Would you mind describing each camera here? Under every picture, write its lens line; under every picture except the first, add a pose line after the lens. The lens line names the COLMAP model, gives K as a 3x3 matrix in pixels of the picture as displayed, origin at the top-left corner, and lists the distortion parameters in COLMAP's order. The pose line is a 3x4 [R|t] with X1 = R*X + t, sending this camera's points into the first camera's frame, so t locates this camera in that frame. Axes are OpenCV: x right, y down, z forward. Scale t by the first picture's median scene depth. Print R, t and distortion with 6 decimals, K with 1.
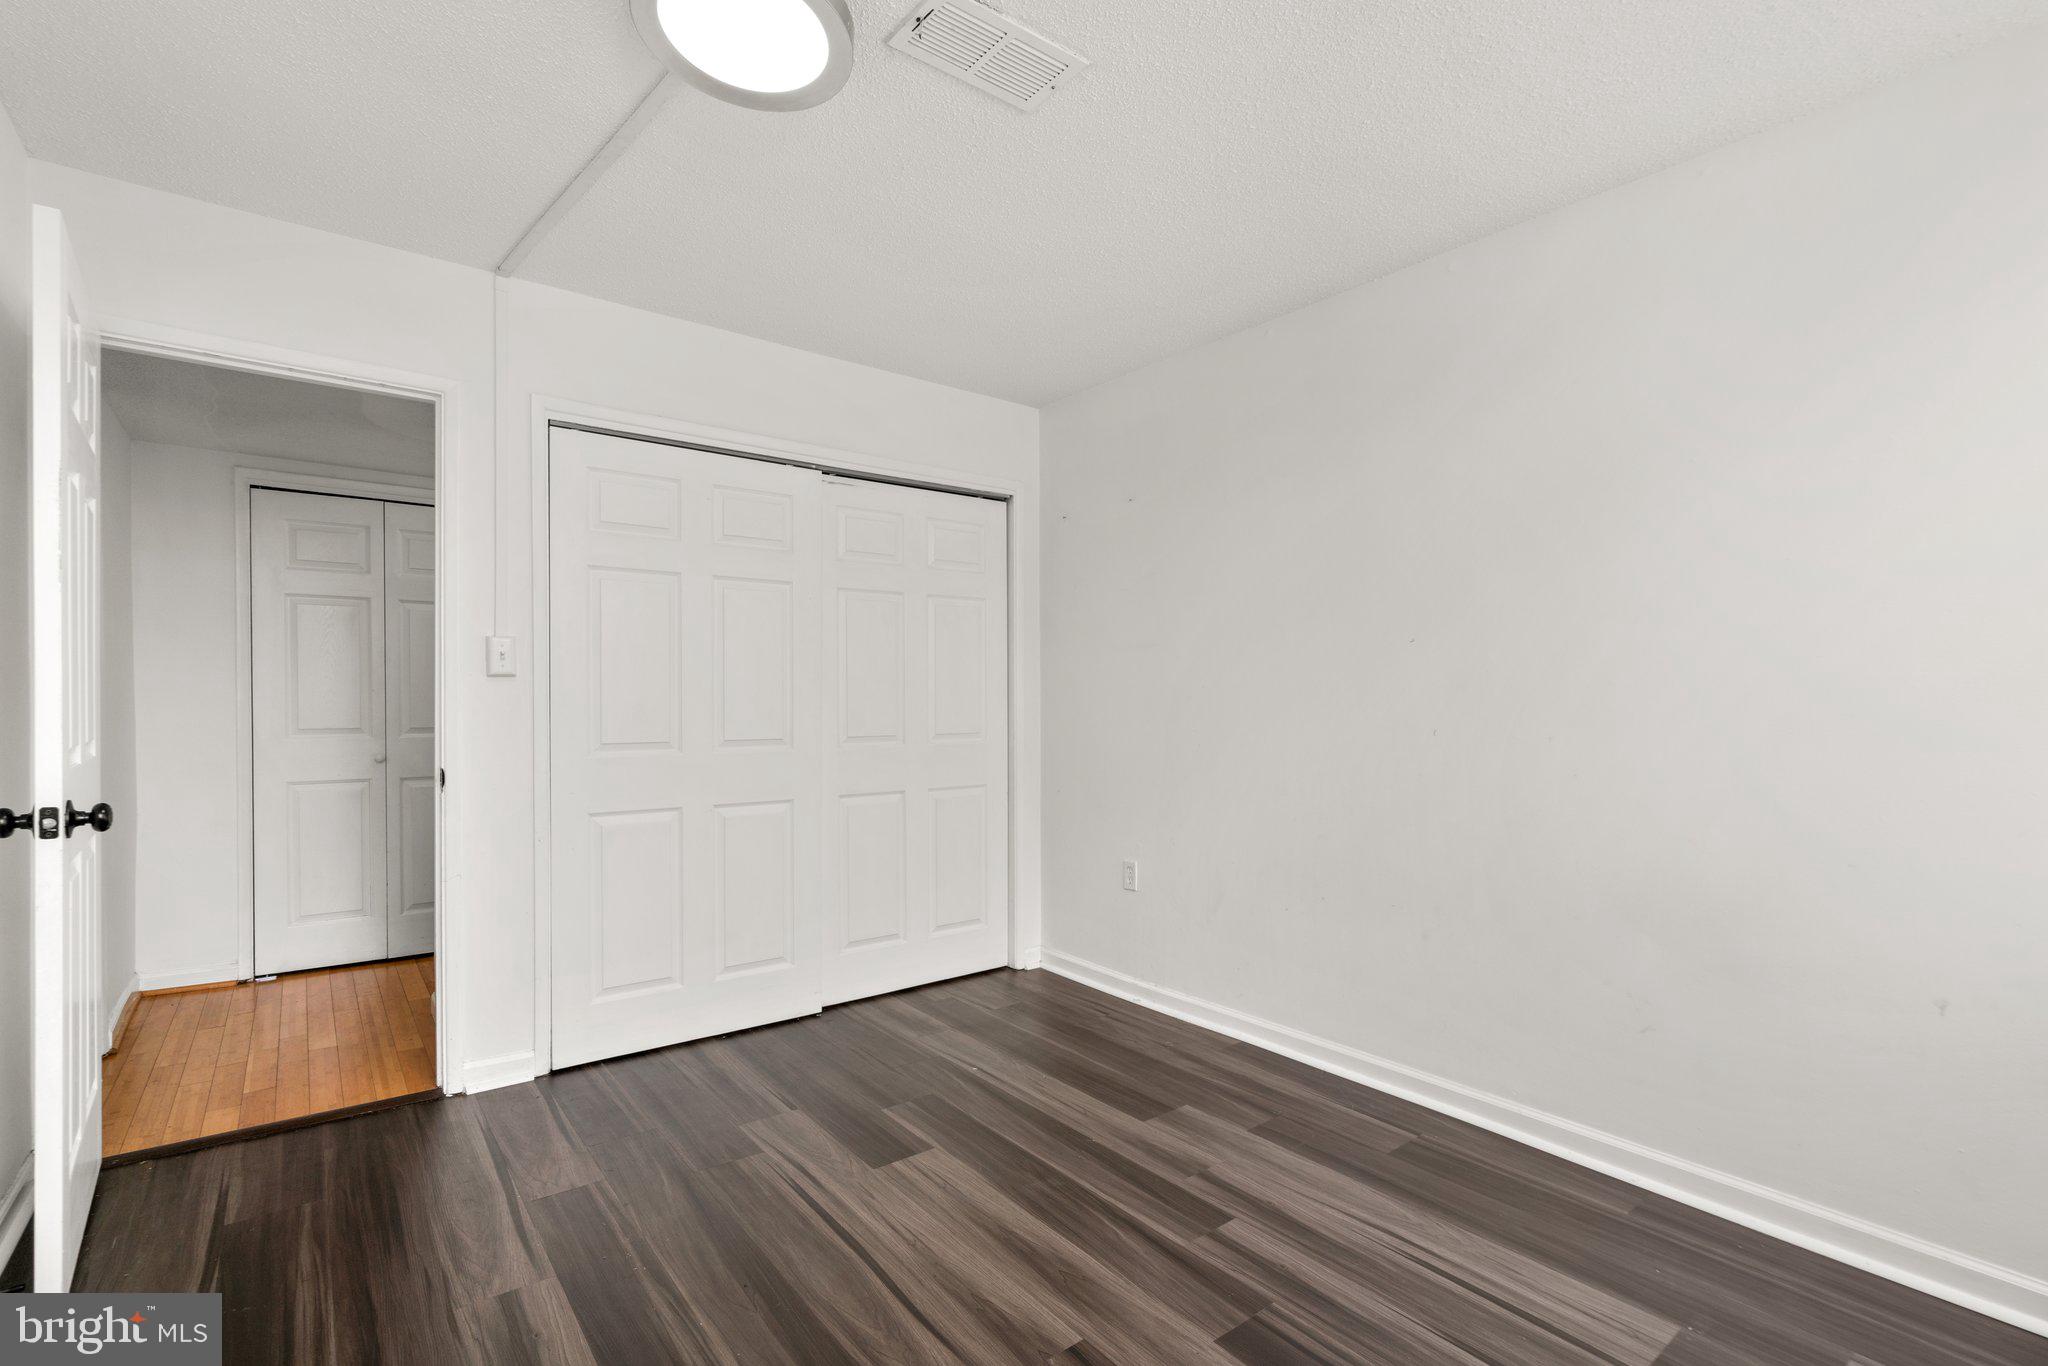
lens RADIAL K [[925.6, 0, 1023.6], [0, 925.6, 702.2], [0, 0, 1]] dist [-0.015380, 0.005737]
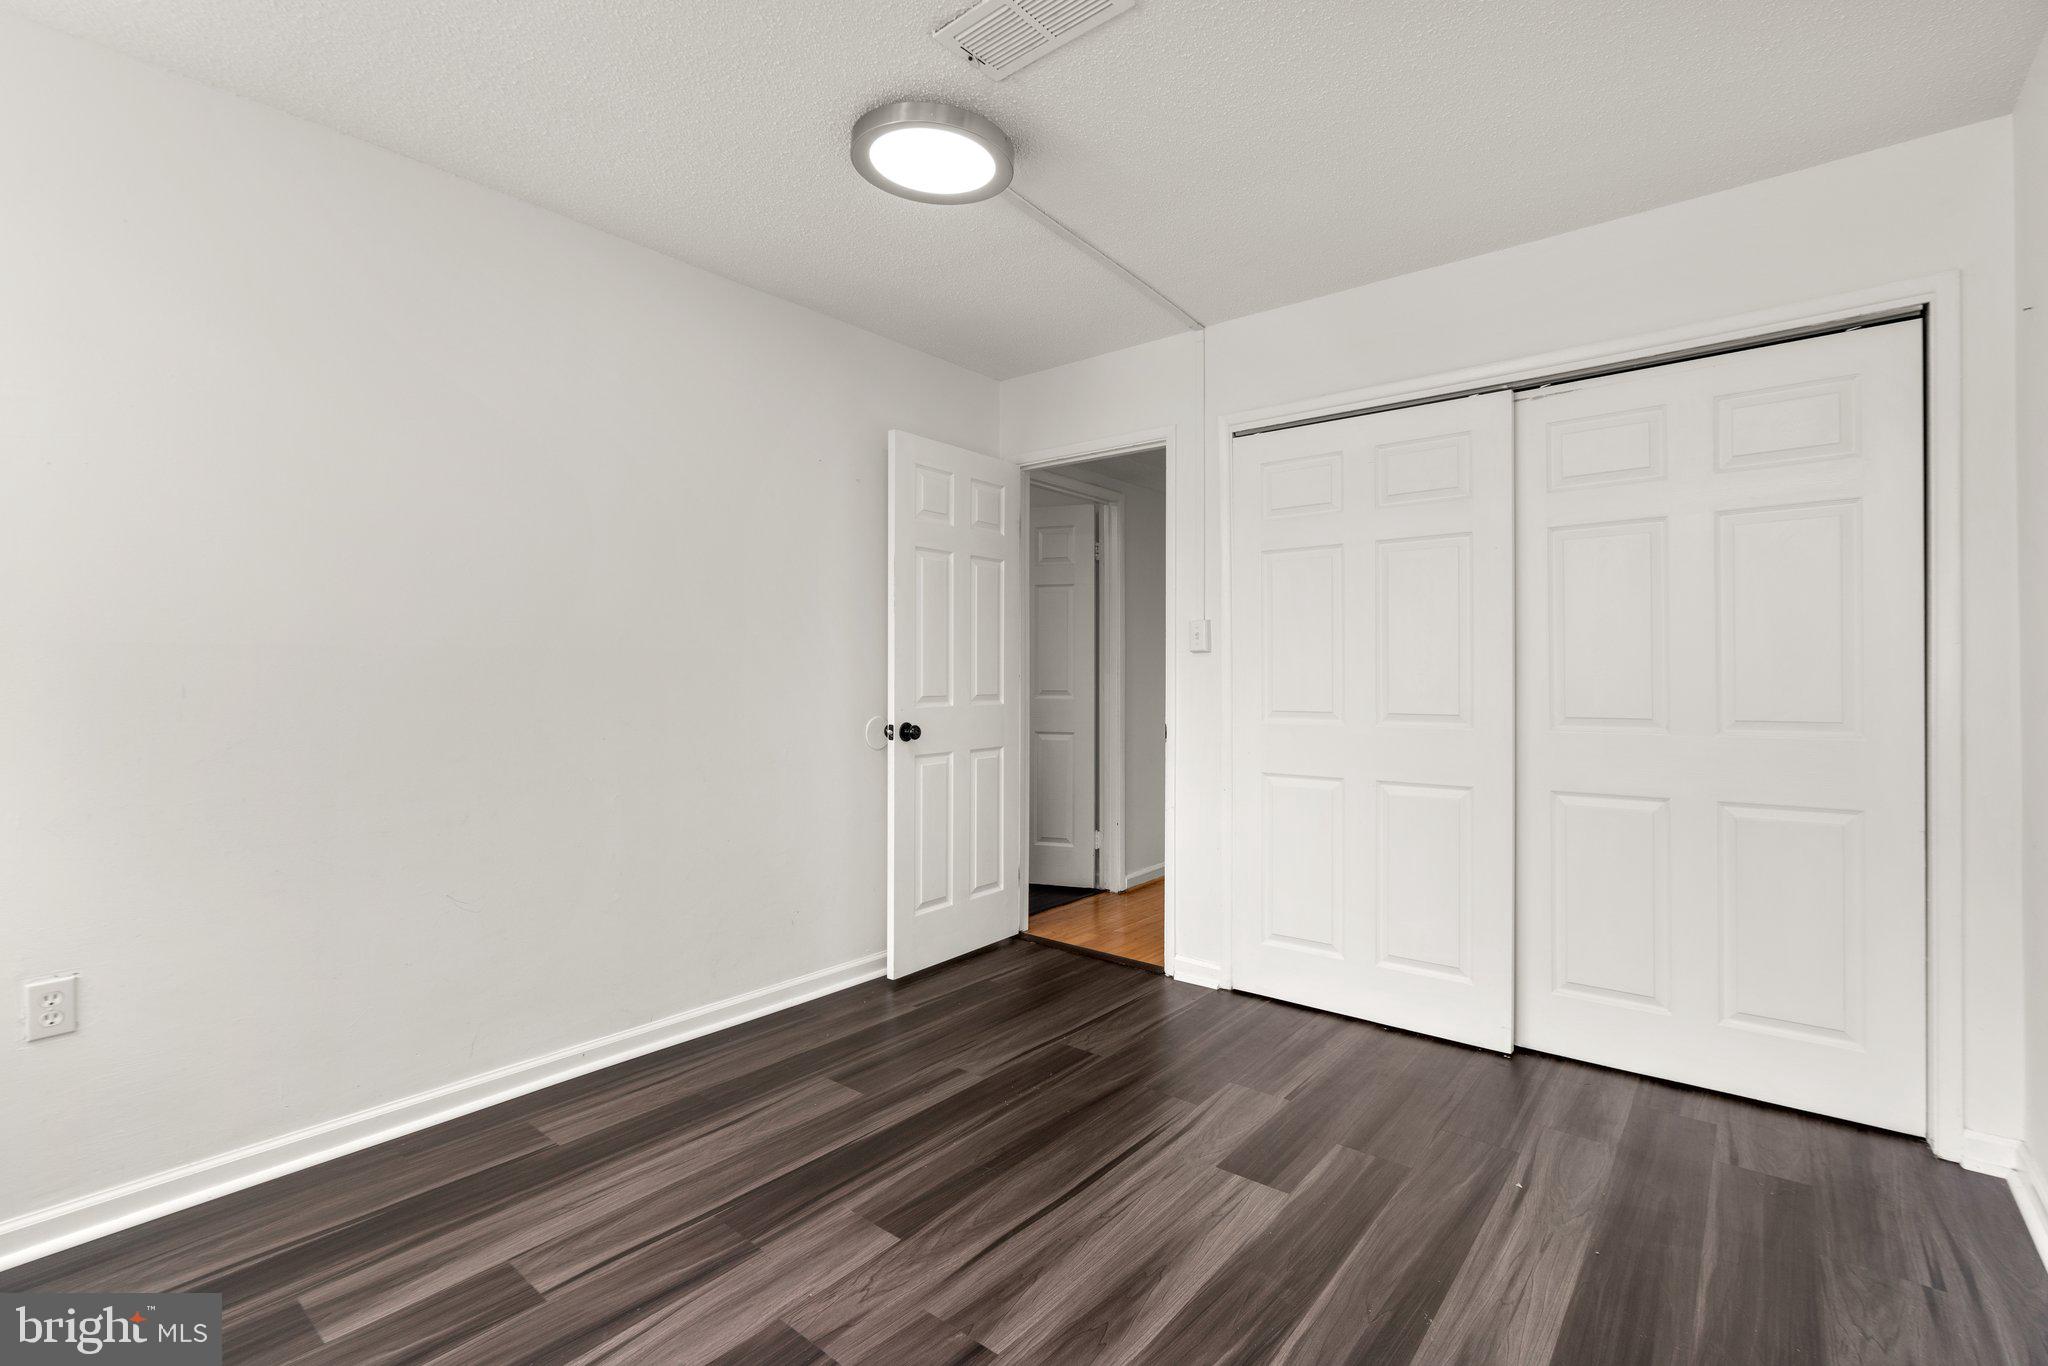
lens RADIAL K [[925.6, 0, 1012.1], [0, 925.6, 671.4], [0, 0, 1]] dist [-0.015380, 0.005737]
pose [[0.206386, -0.002653, -0.978467, 0.601937], [0.003043, 0.999993, -0.002069, -0.000852], [0.978466, -0.002550, 0.206392, 0.502044]]
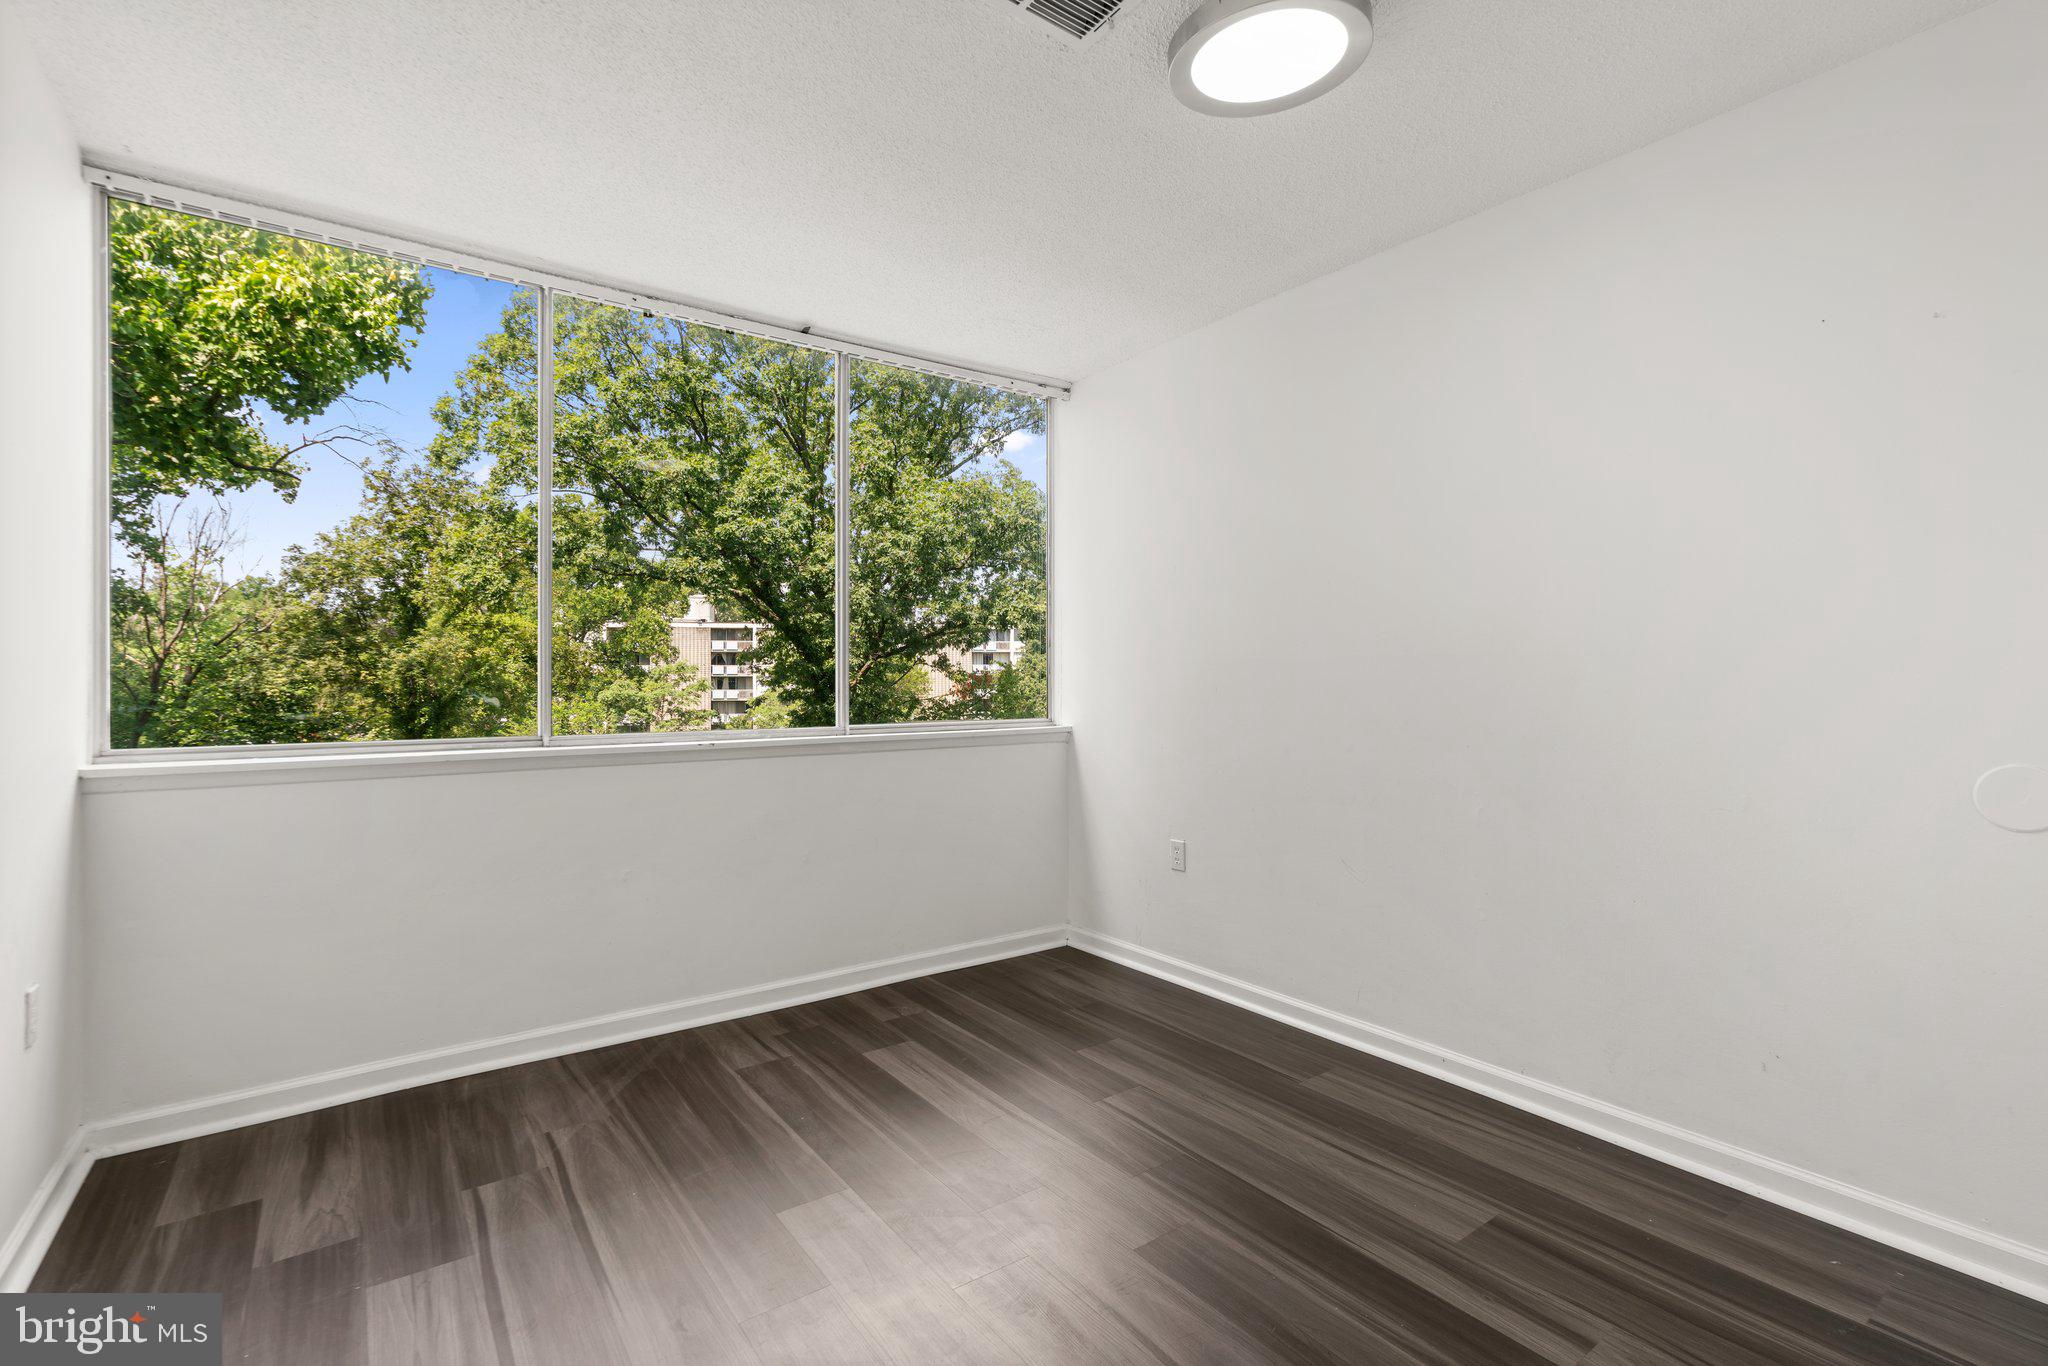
lens RADIAL K [[925.6, 0, 1017.5], [0, 925.6, 683.1], [0, 0, 1]] dist [-0.015380, 0.005737]
pose [[-0.998923, -0.007116, 0.045855, -0.033621], [-0.007355, 0.999960, -0.005055, 0.013961], [-0.045817, -0.005386, -0.998935, 1.235105]]
